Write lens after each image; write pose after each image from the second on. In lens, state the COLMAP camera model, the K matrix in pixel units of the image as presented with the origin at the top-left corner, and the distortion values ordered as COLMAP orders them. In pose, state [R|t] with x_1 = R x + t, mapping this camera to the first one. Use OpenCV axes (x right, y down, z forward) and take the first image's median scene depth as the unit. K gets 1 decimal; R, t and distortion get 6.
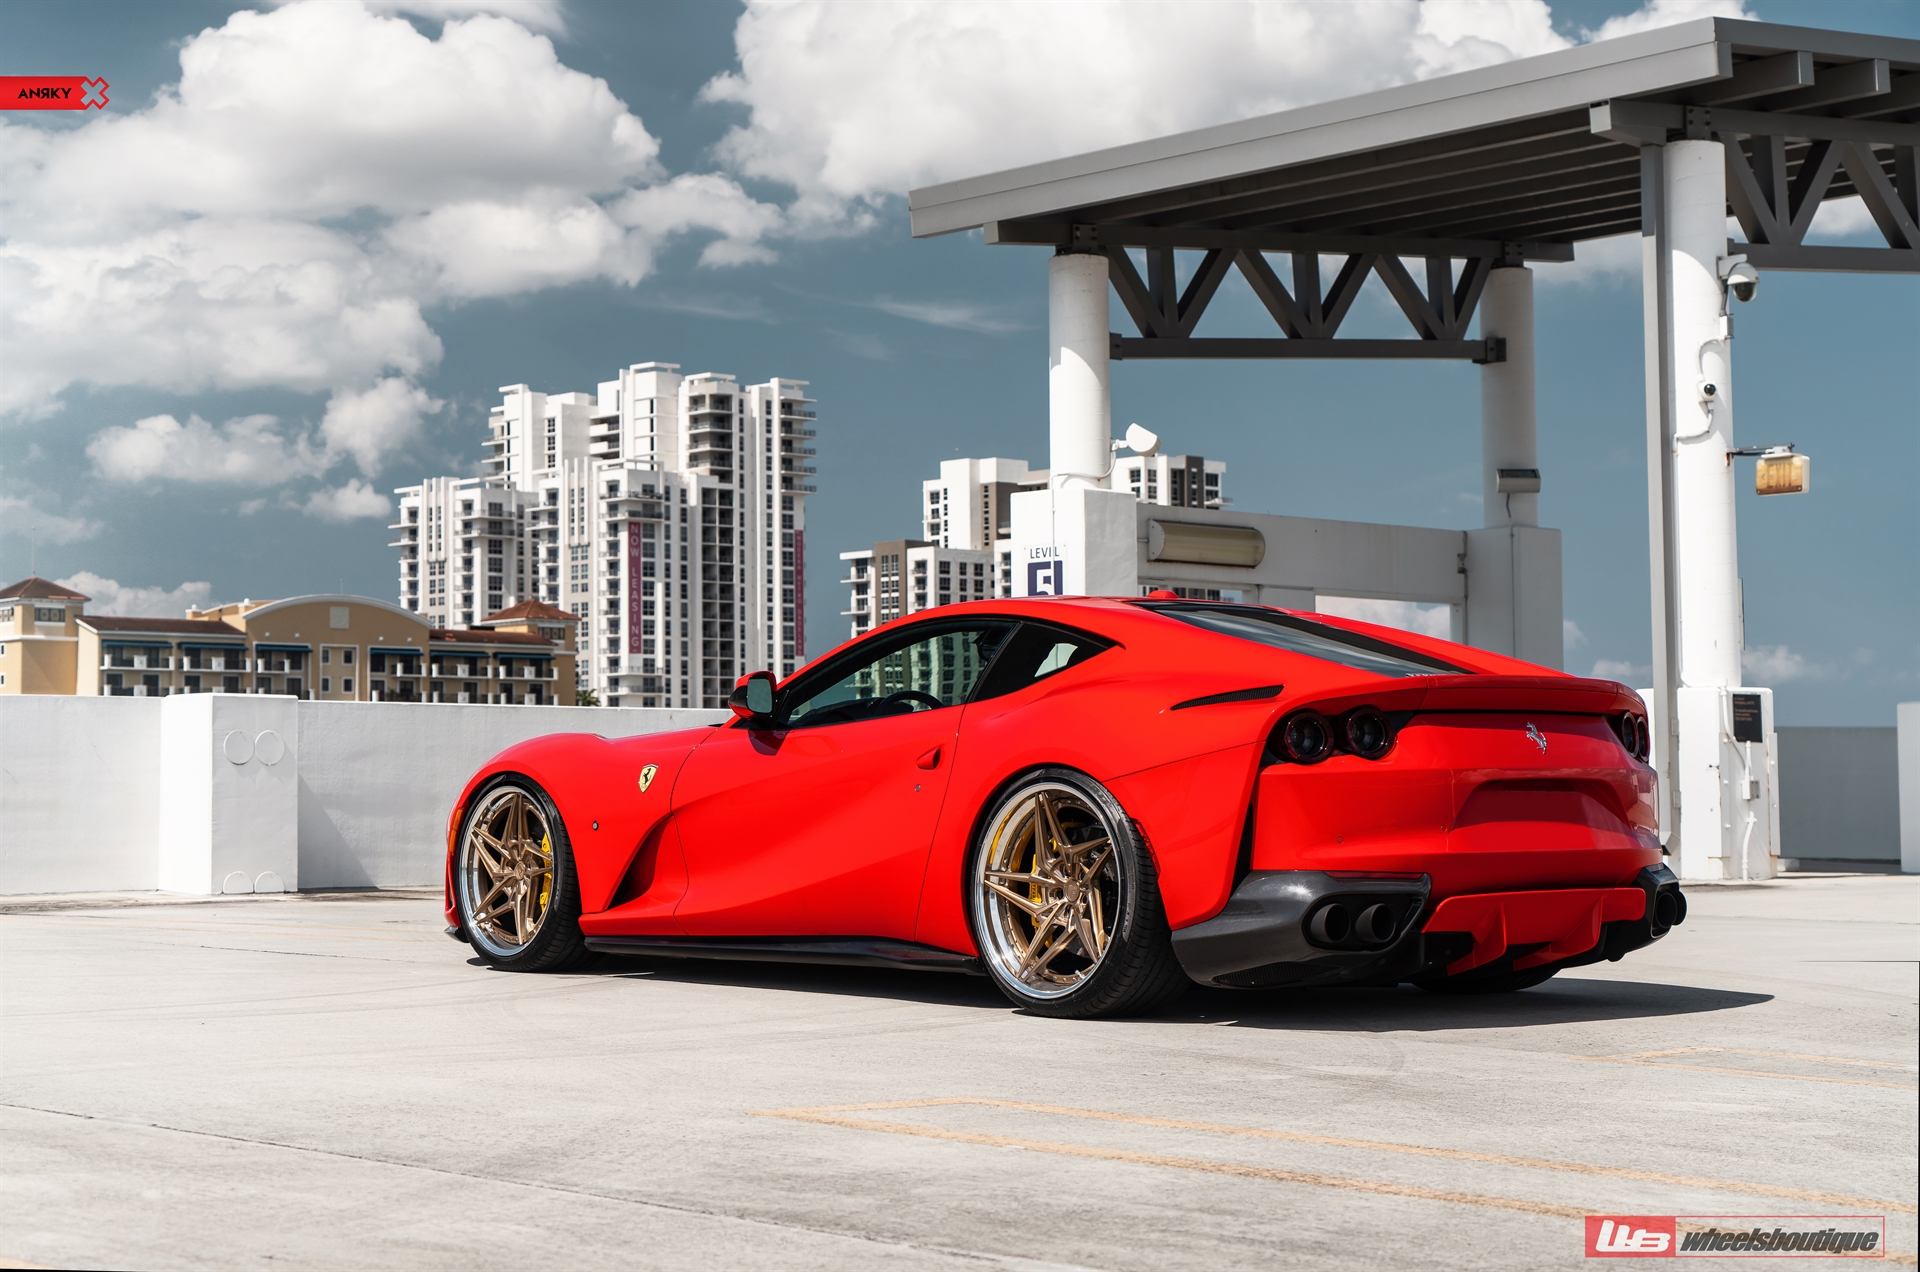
lens RADIAL K [[3298.1, 0, 965.4], [0, 3298.1, 627.4], [0, 0, 1]] dist [0.122728, 0.000000]
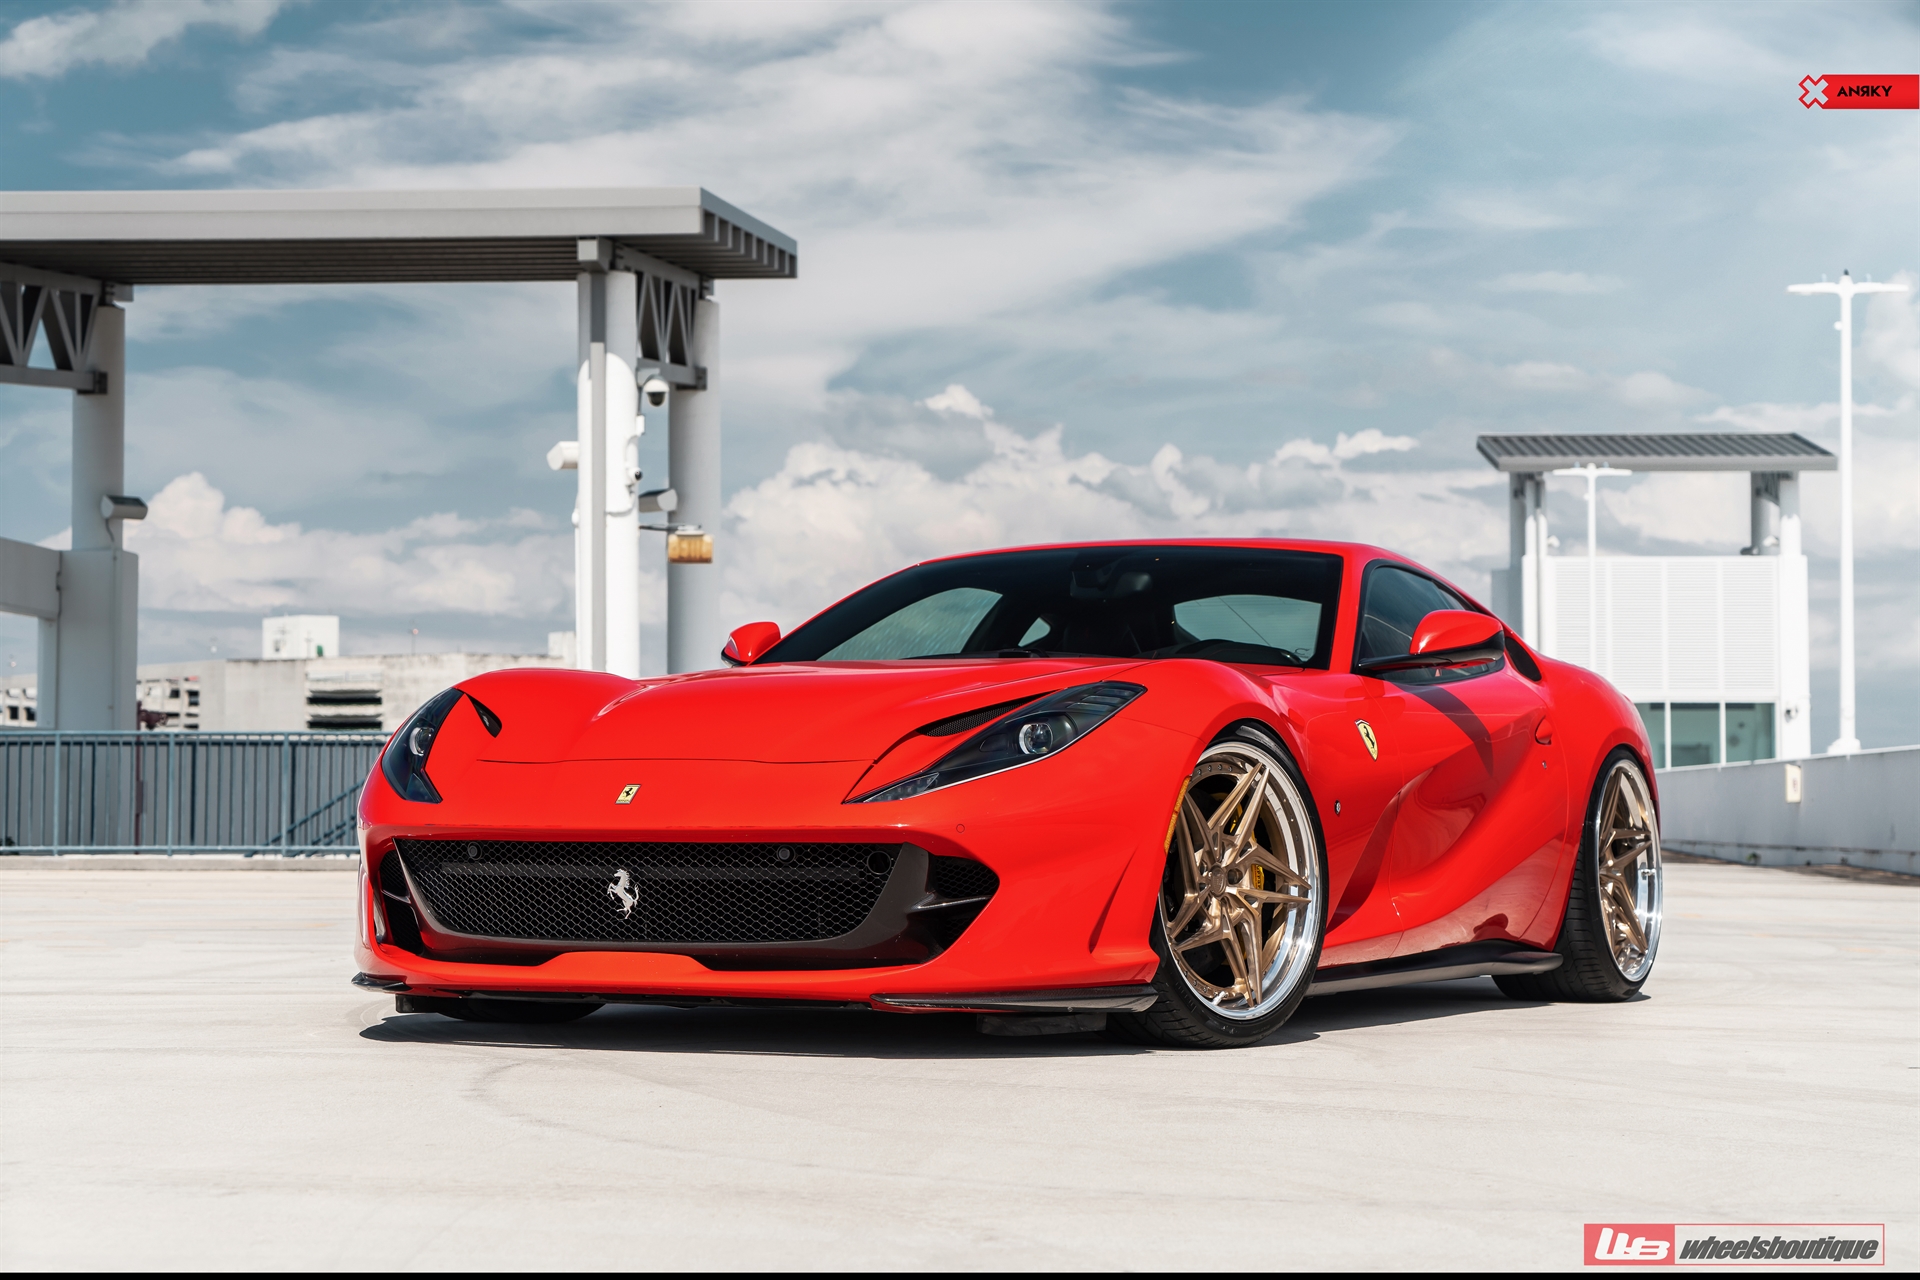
lens RADIAL K [[3789.3, 0, 959.4], [0, 3789.3, 645.7], [0, 0, 1]] dist [-0.003503, 0.000000]
pose [[0.730208, 0.036091, 0.682271, -0.538937], [-0.042500, 0.999069, -0.007362, -0.002185], [-0.681902, -0.023621, 0.731062, -0.098283]]
